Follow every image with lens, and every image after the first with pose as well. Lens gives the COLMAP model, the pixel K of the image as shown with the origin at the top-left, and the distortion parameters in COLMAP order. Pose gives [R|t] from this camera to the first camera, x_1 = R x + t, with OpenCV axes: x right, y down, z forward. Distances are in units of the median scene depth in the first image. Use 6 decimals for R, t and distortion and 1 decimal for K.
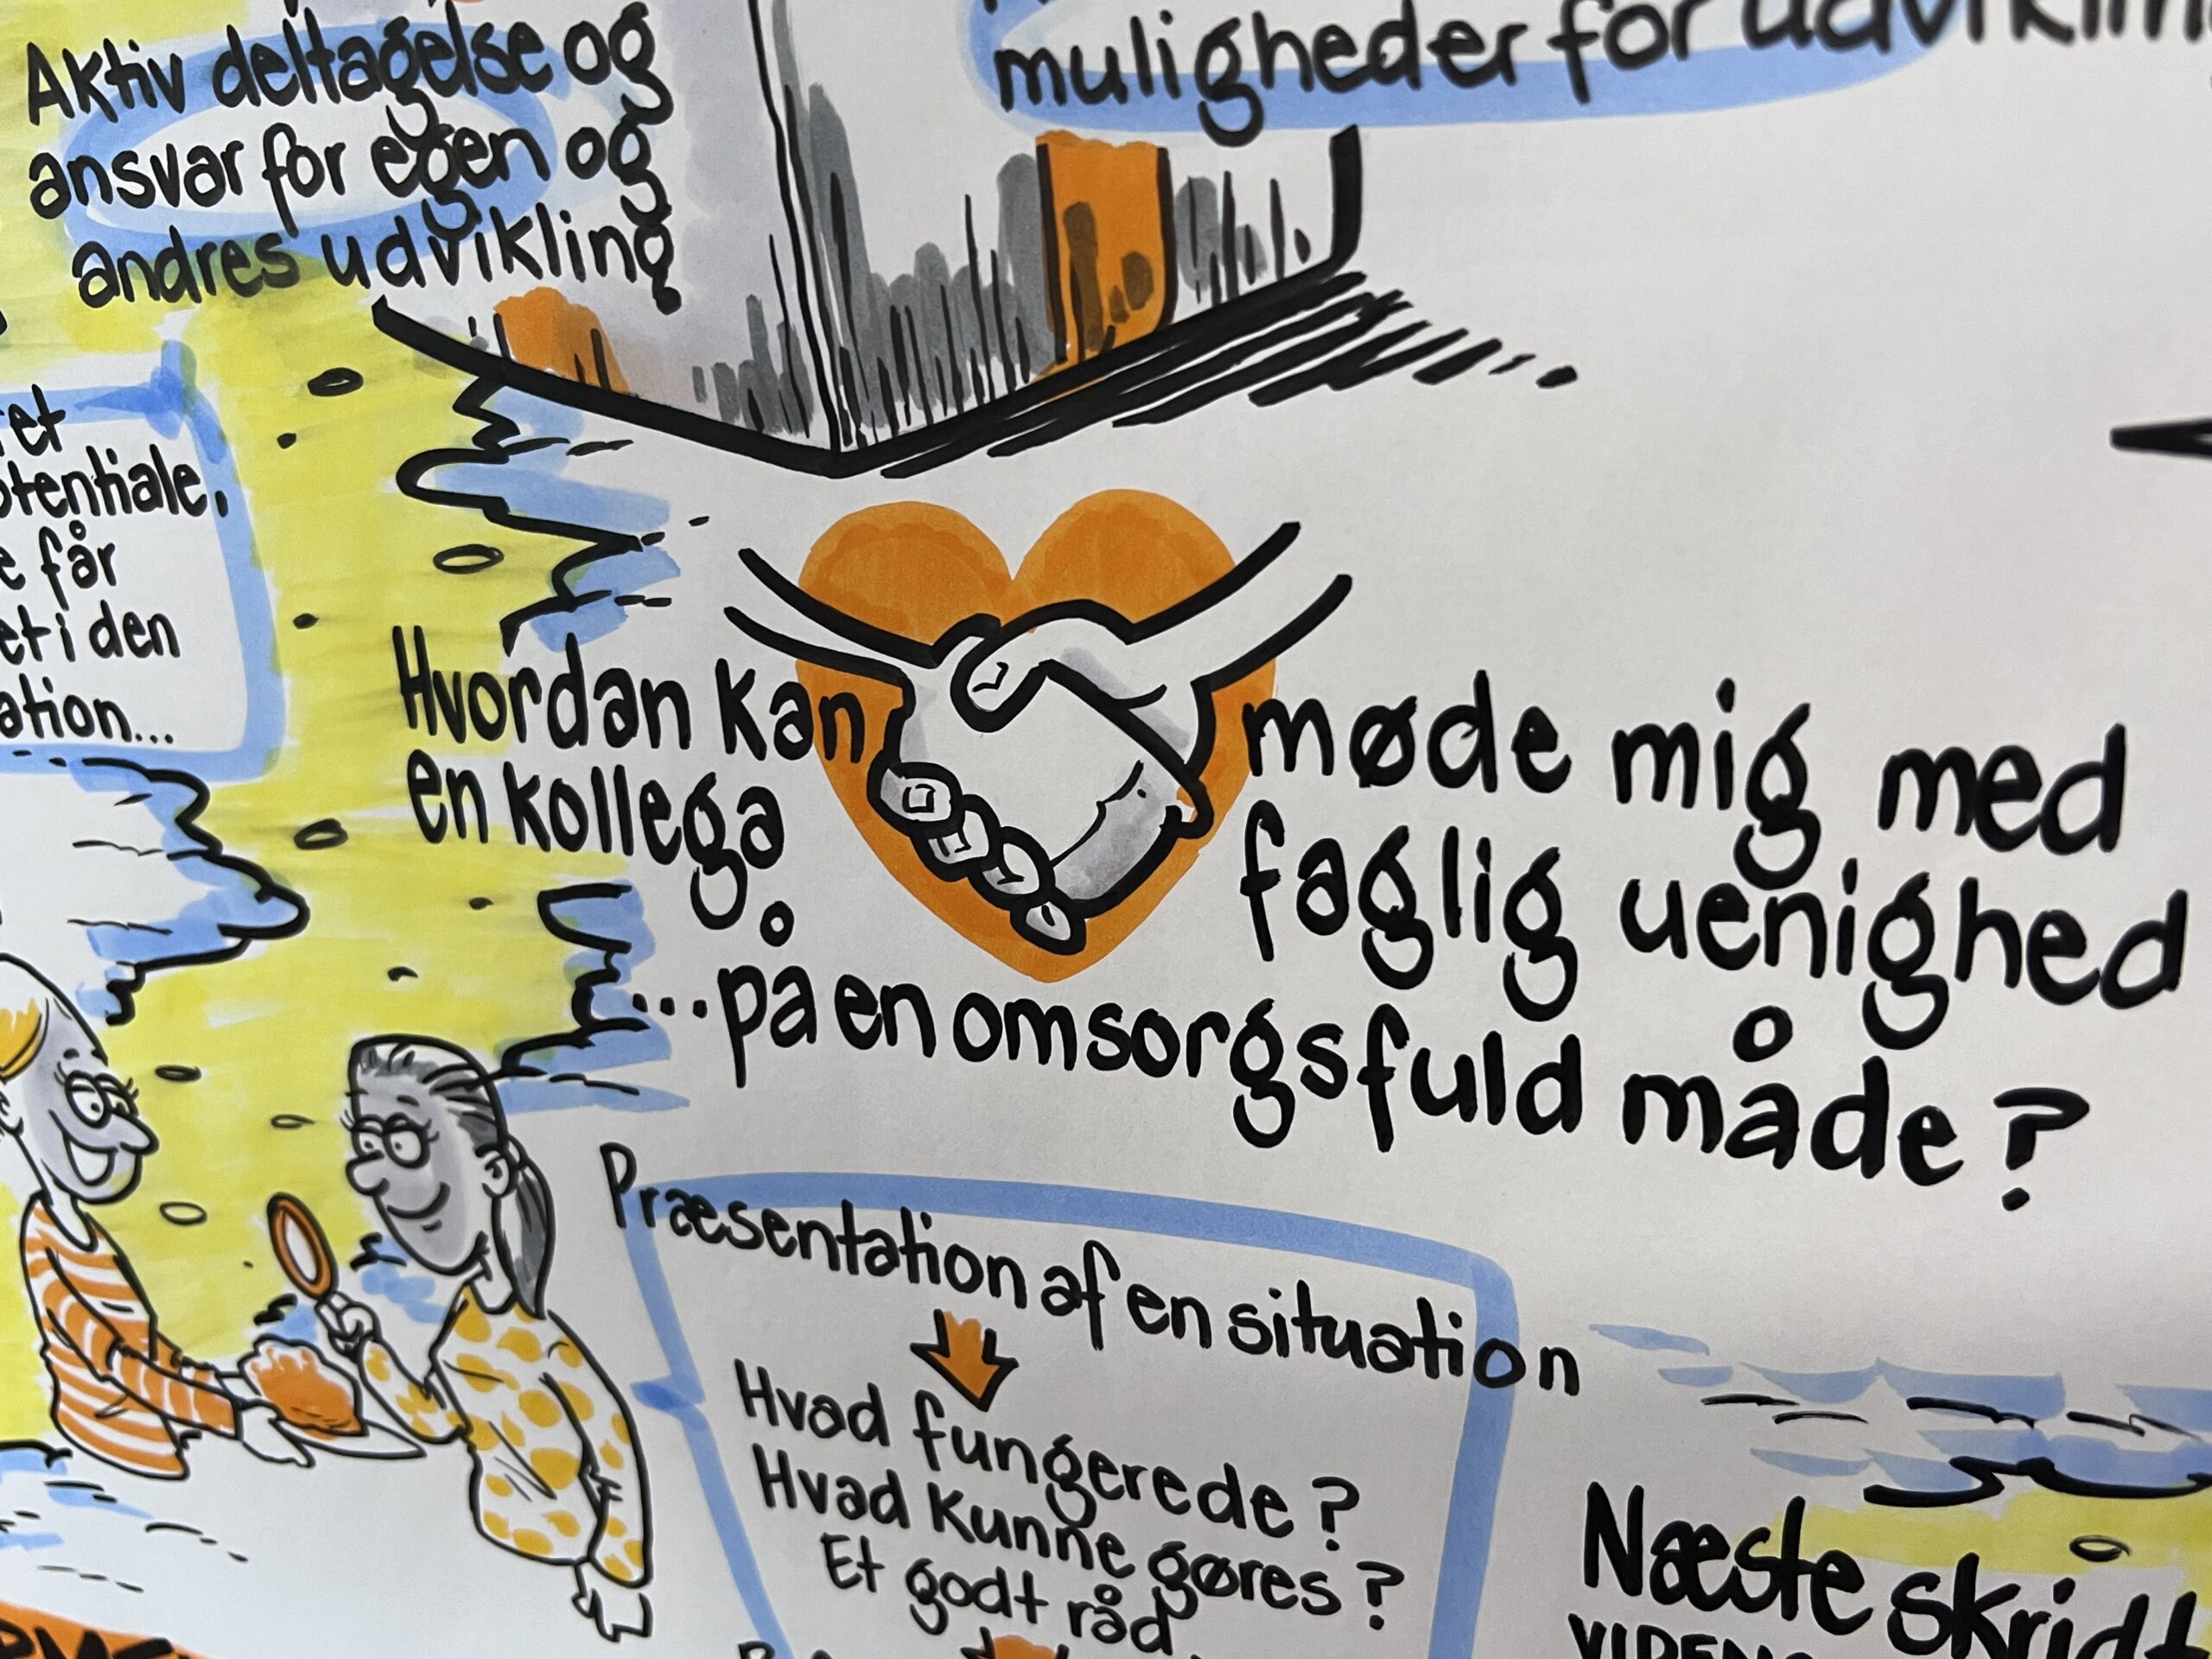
lens RADIAL K [[1822.7, 0, 1106.0], [0, 1822.7, 829.5], [0, 0, 1]] dist [0.014232, -0.041154]
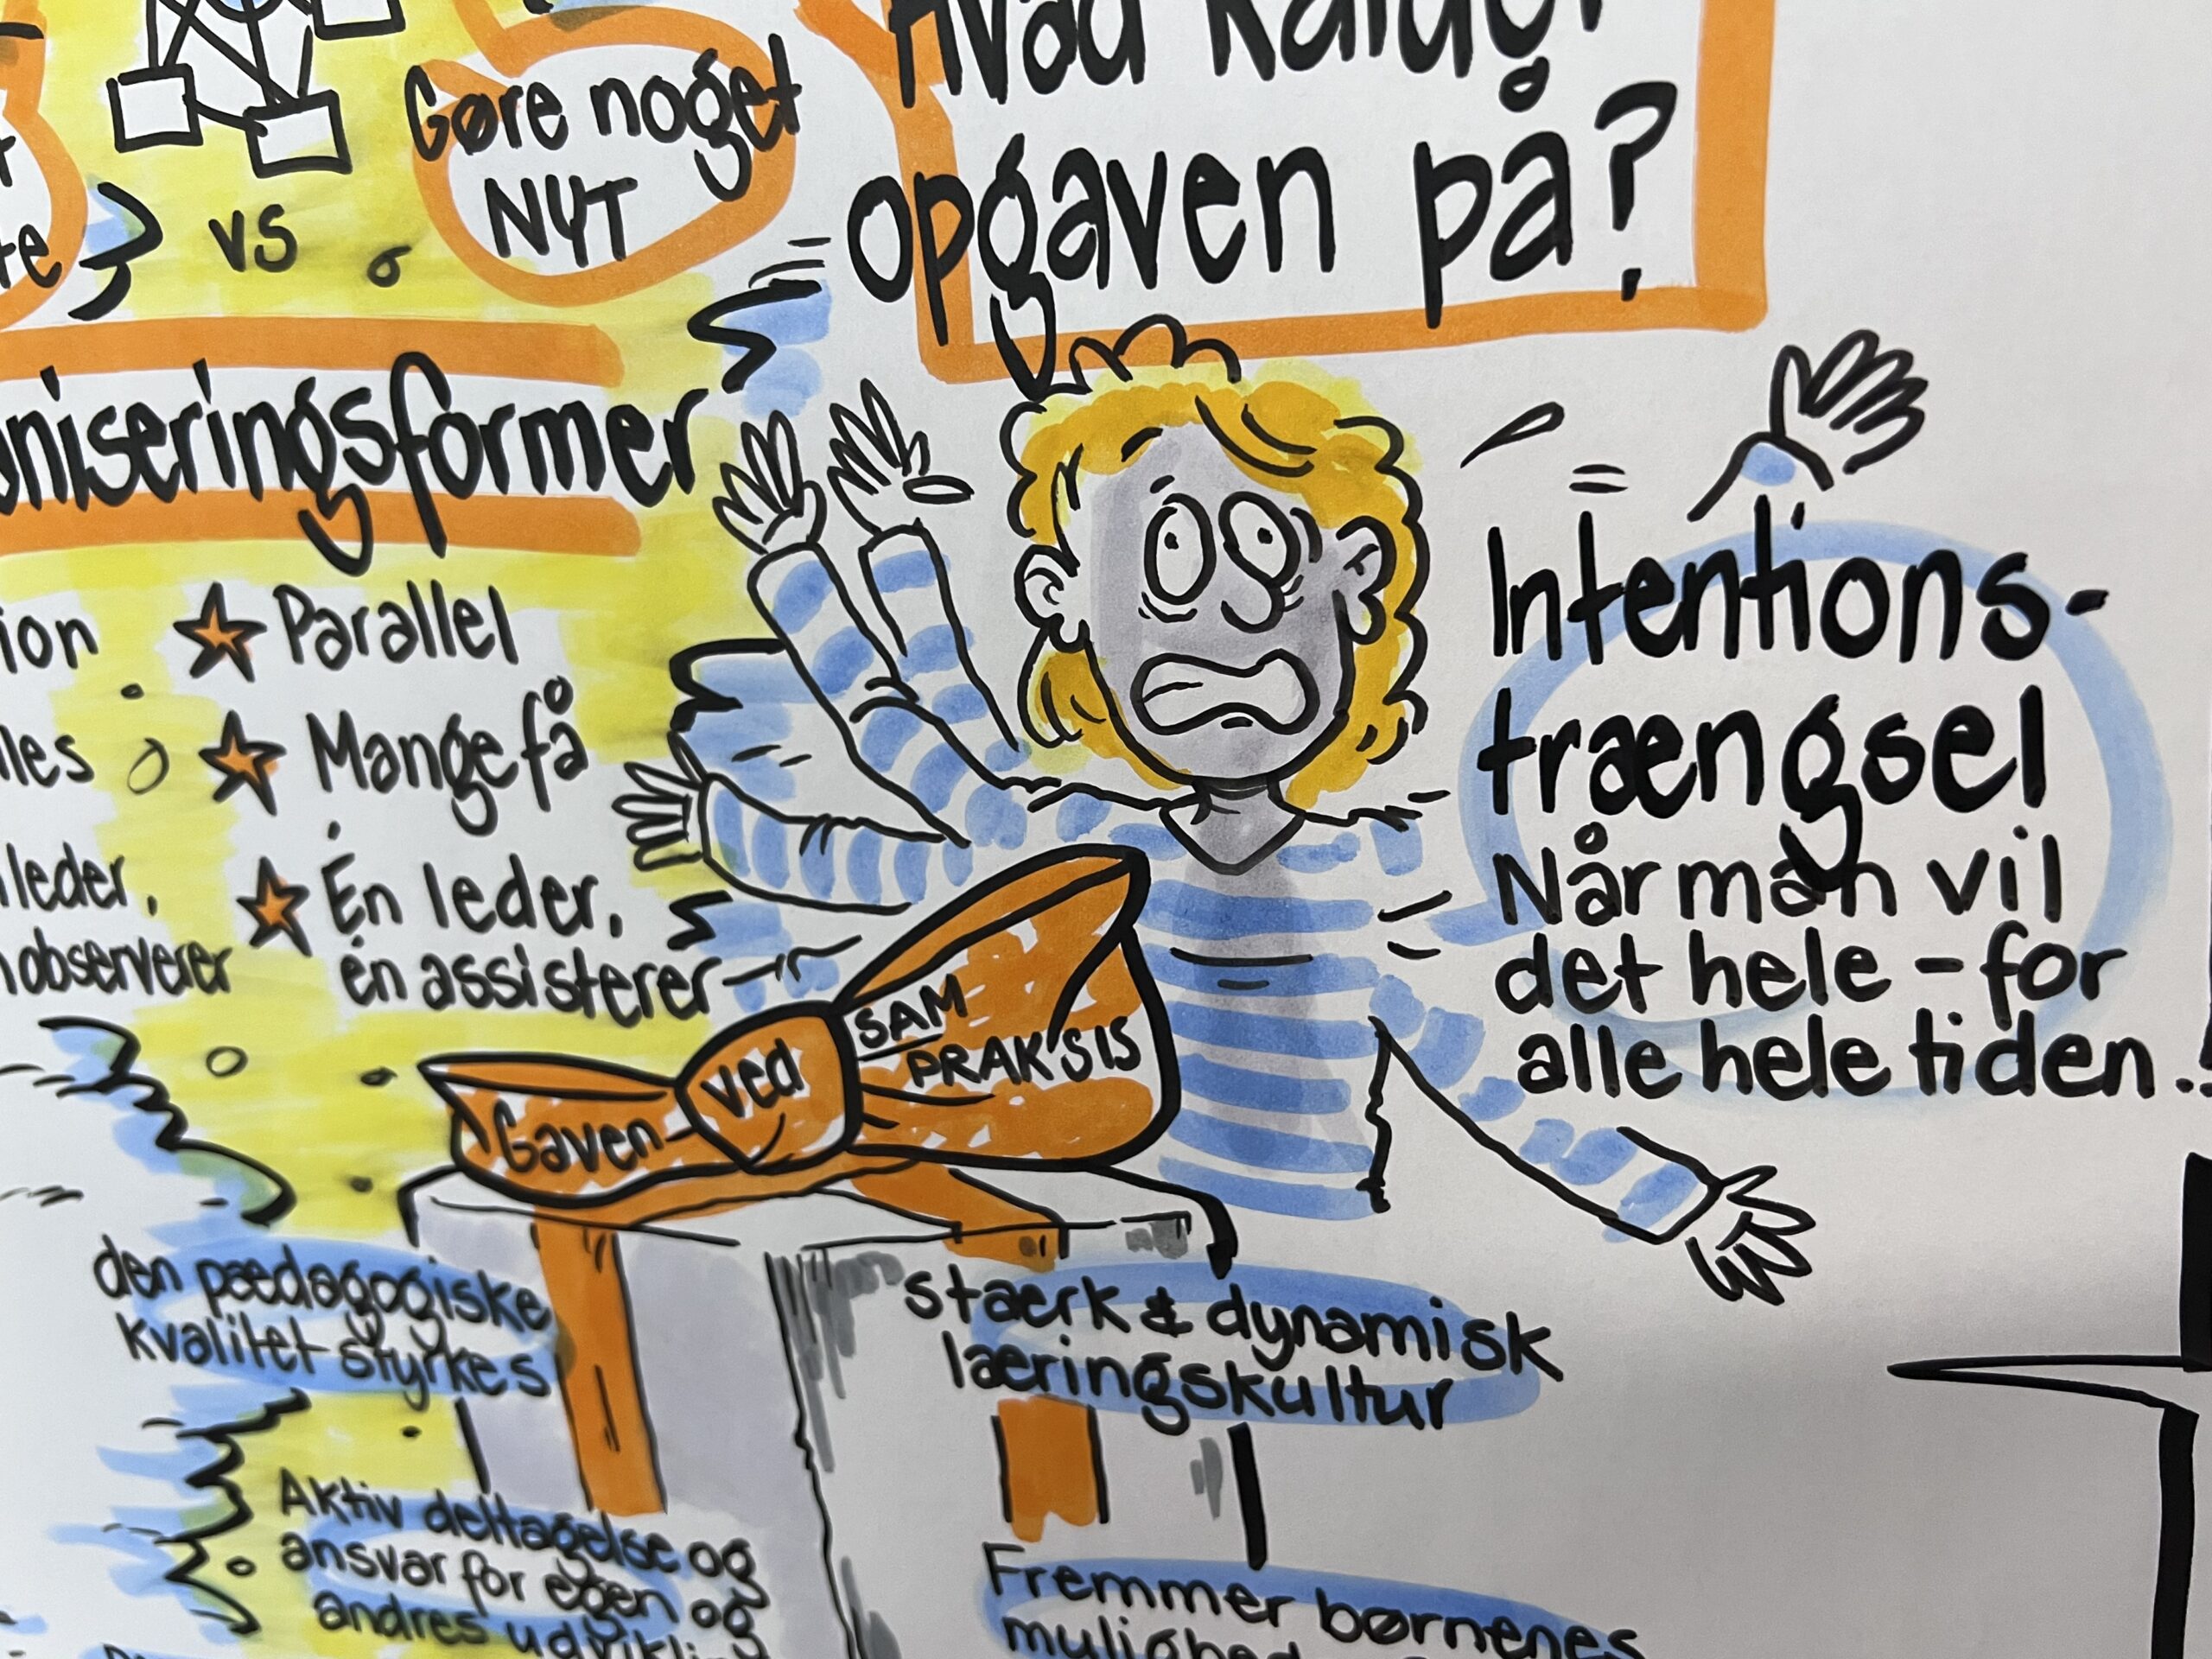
lens RADIAL K [[1822.7, 0, 1106.0], [0, 1822.7, 829.5], [0, 0, 1]] dist [0.014232, -0.041154]
pose [[0.999105, -0.038285, -0.017982, 0.058231], [0.037187, 0.997633, -0.057844, -0.834492], [0.020154, 0.057124, 0.998164, -0.371151]]
